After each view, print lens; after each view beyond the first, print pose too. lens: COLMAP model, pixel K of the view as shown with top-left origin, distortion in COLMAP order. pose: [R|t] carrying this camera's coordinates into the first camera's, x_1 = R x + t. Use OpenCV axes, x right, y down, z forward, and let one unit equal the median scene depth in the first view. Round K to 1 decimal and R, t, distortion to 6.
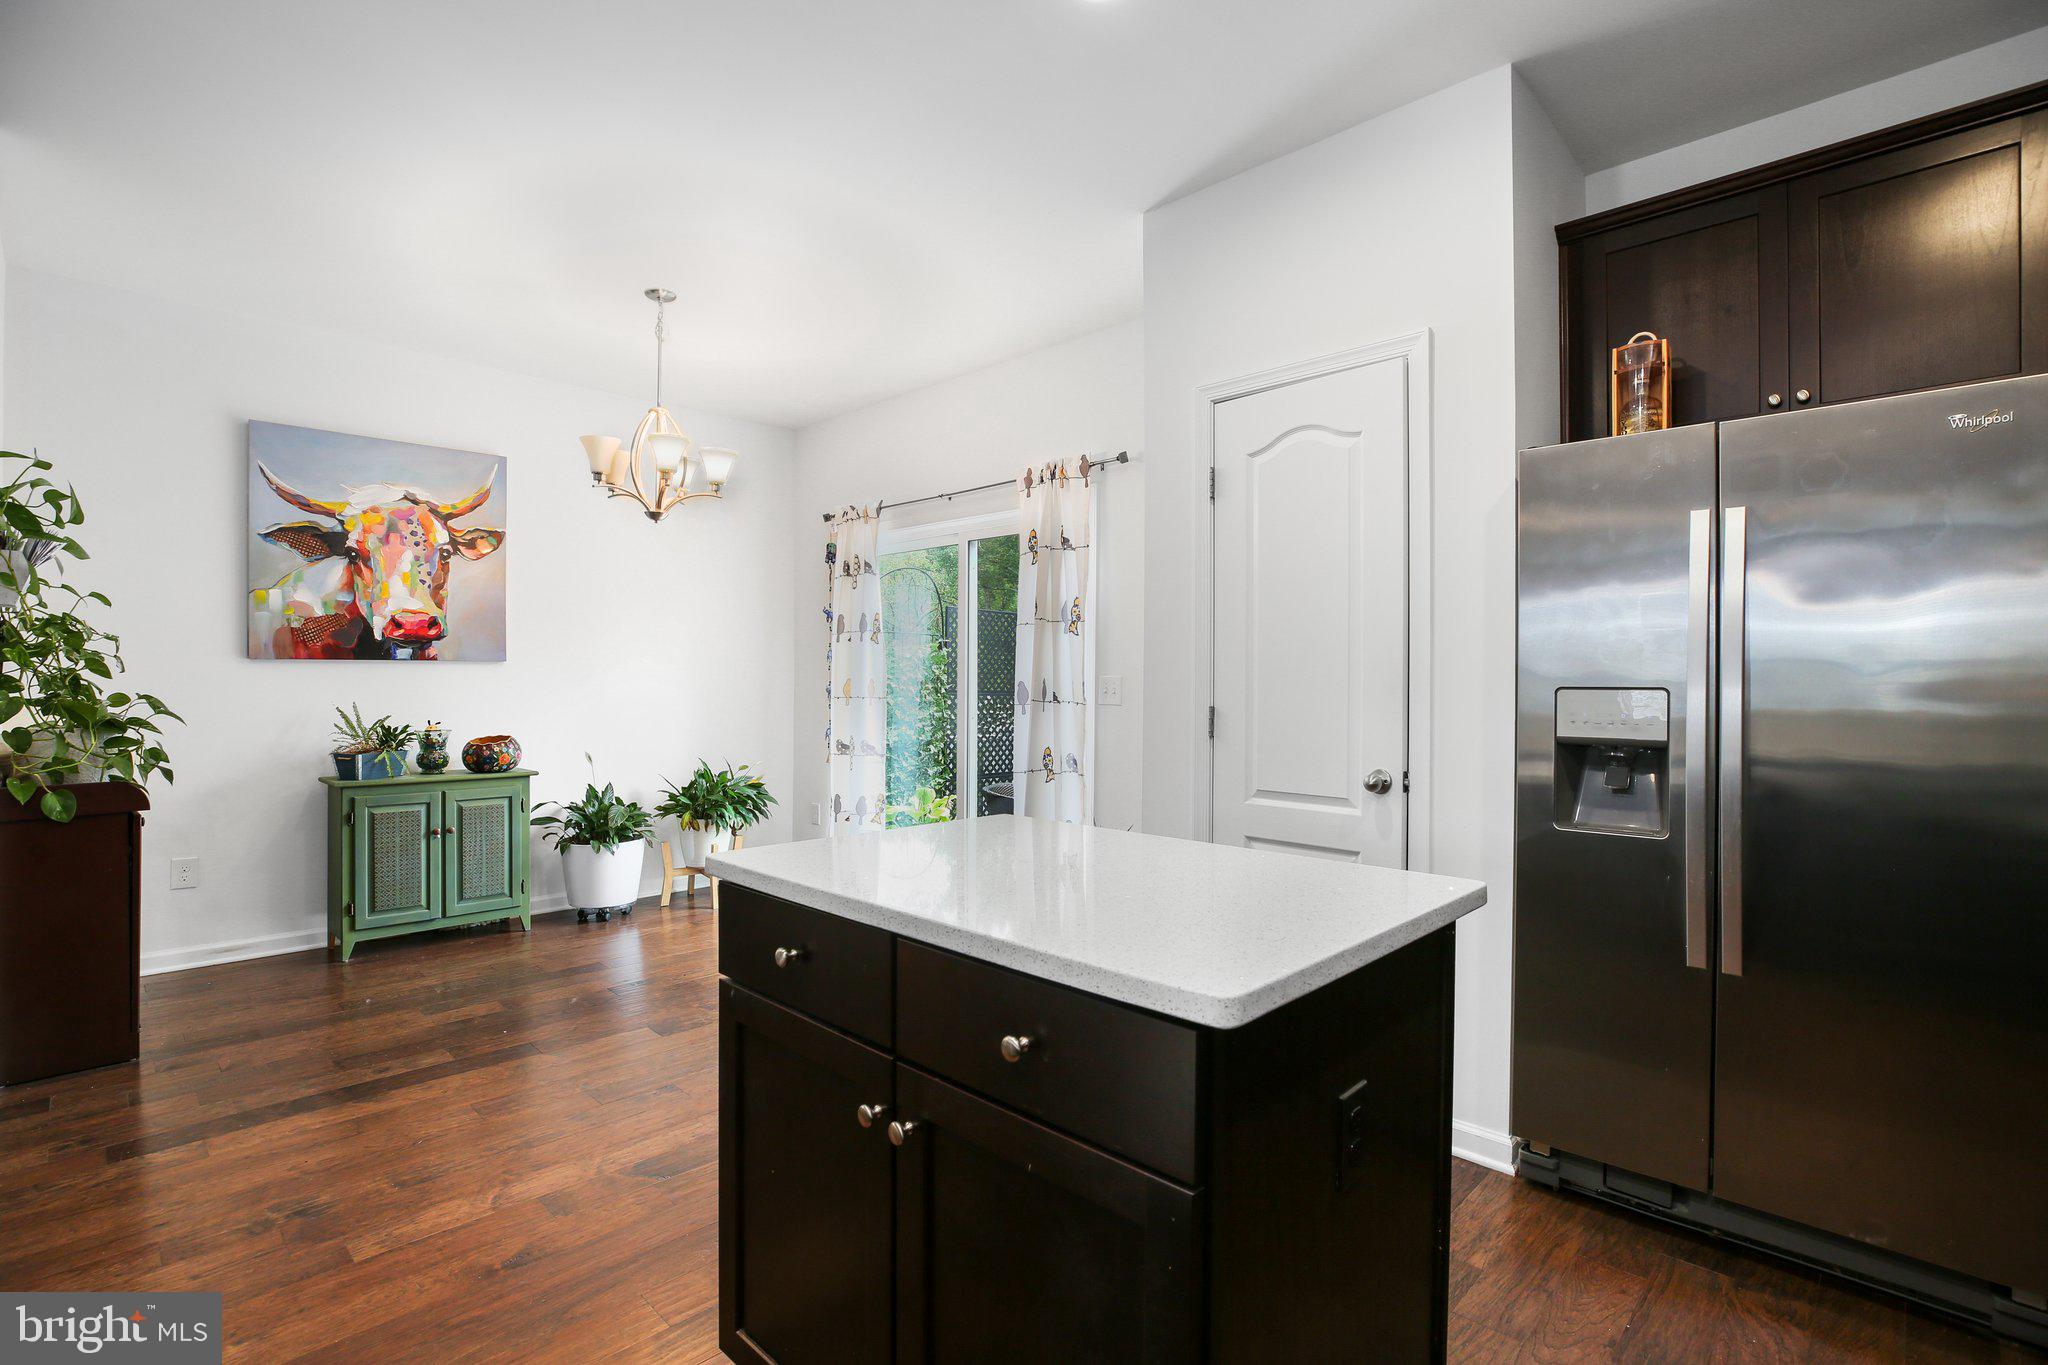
lens RADIAL K [[948.3, 0, 1030.6], [0, 948.3, 691.5], [0, 0, 1]] dist [-0.011085, 0.002530]
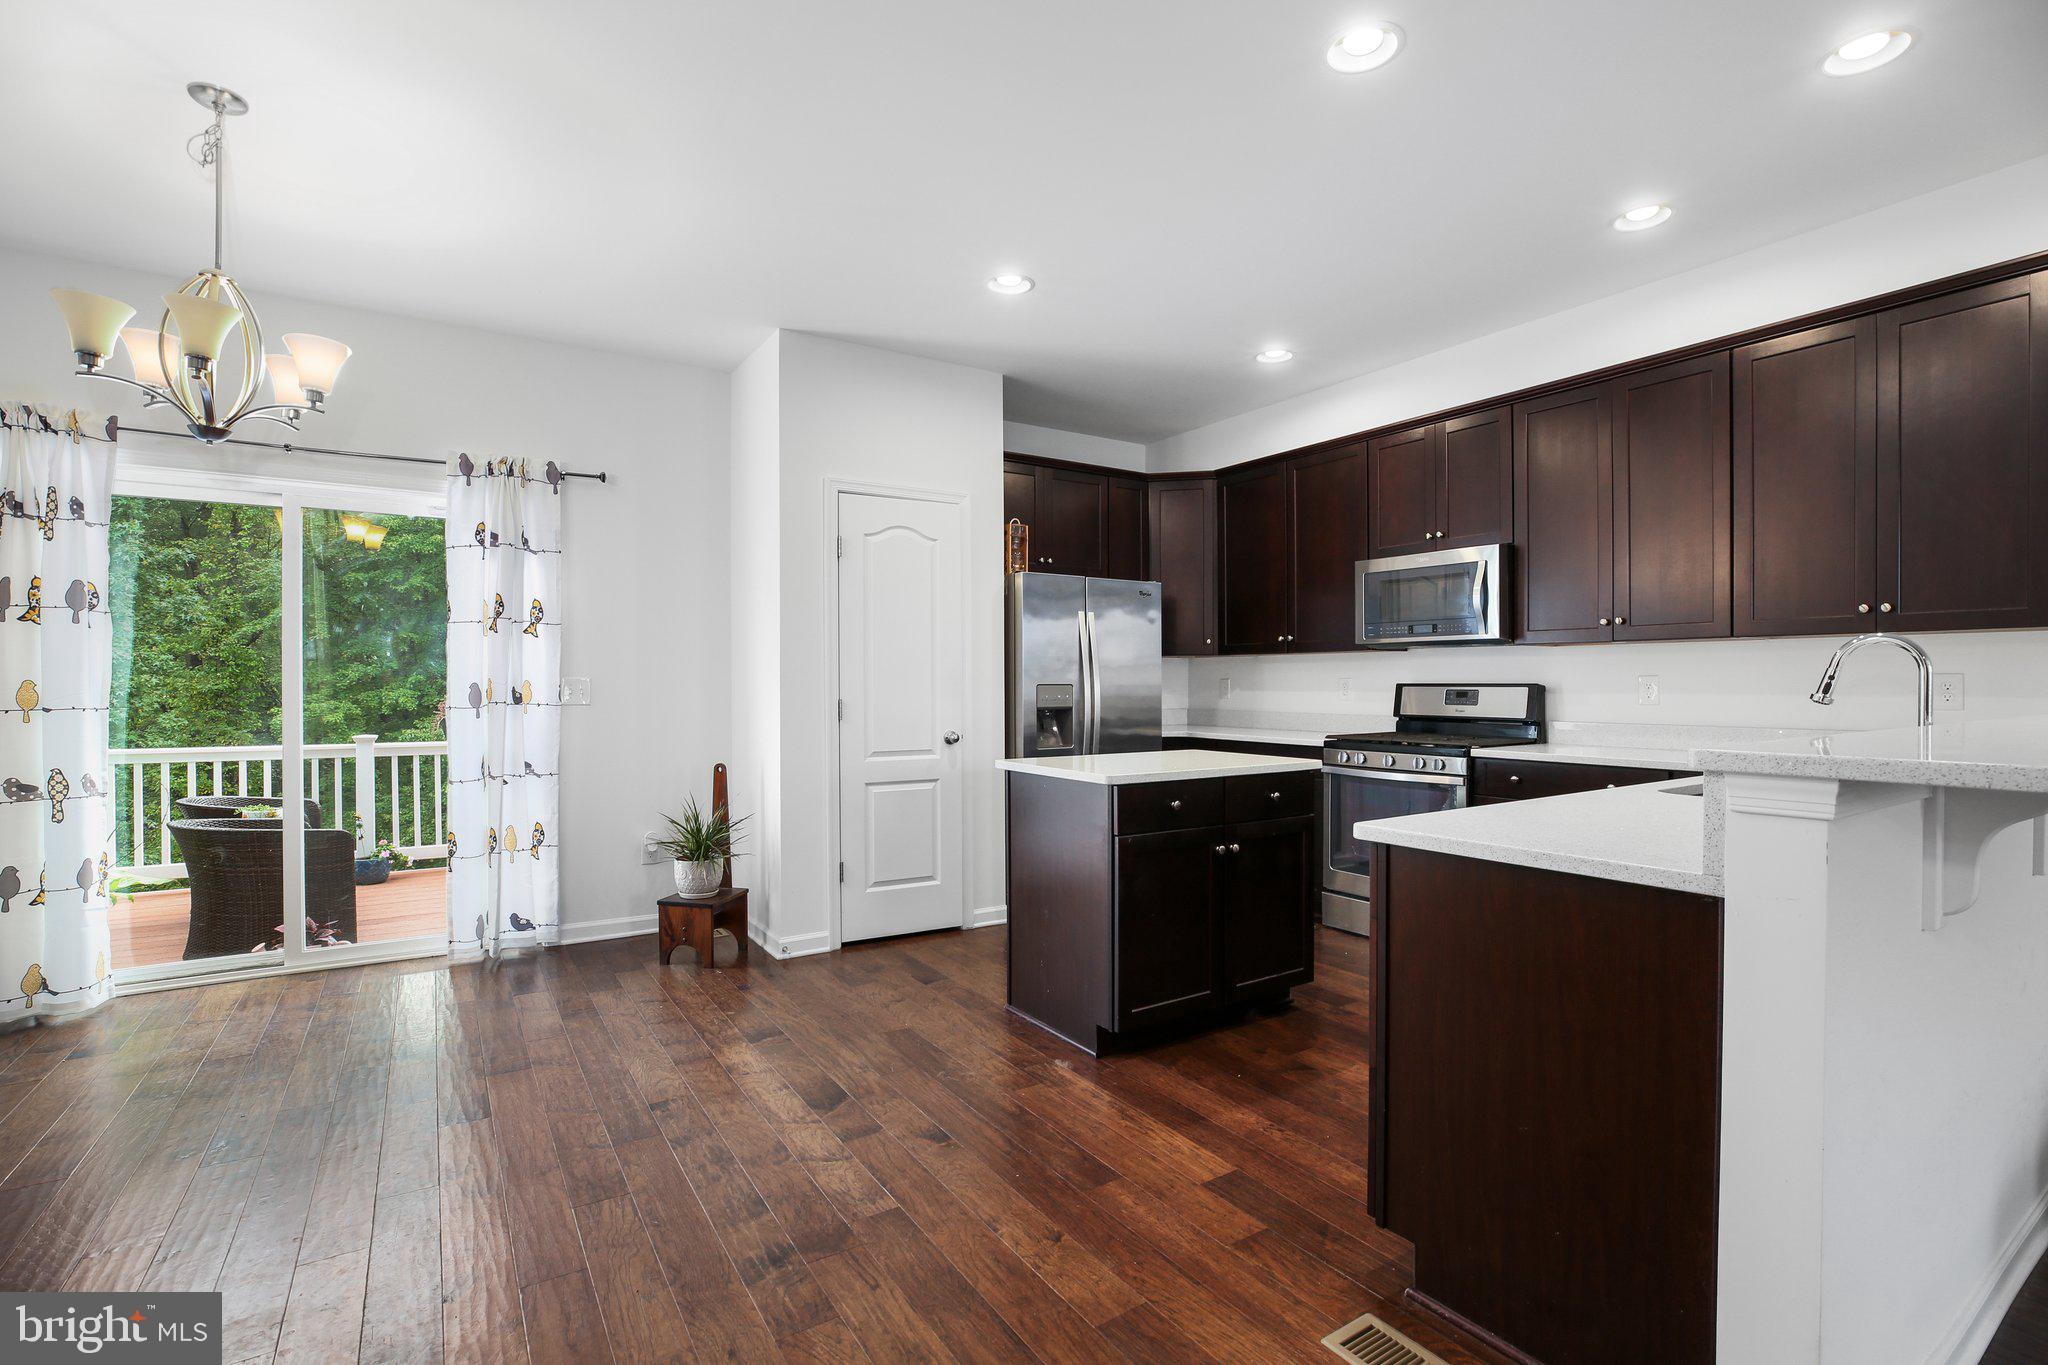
lens RADIAL K [[948.3, 0, 1017.6], [0, 948.3, 676.0], [0, 0, 1]] dist [-0.011085, 0.002530]
pose [[0.227832, 0.005436, 0.973685, -0.814103], [0.011722, 0.999897, -0.008325, -0.003353], [-0.973630, 0.013310, 0.227745, 0.275877]]
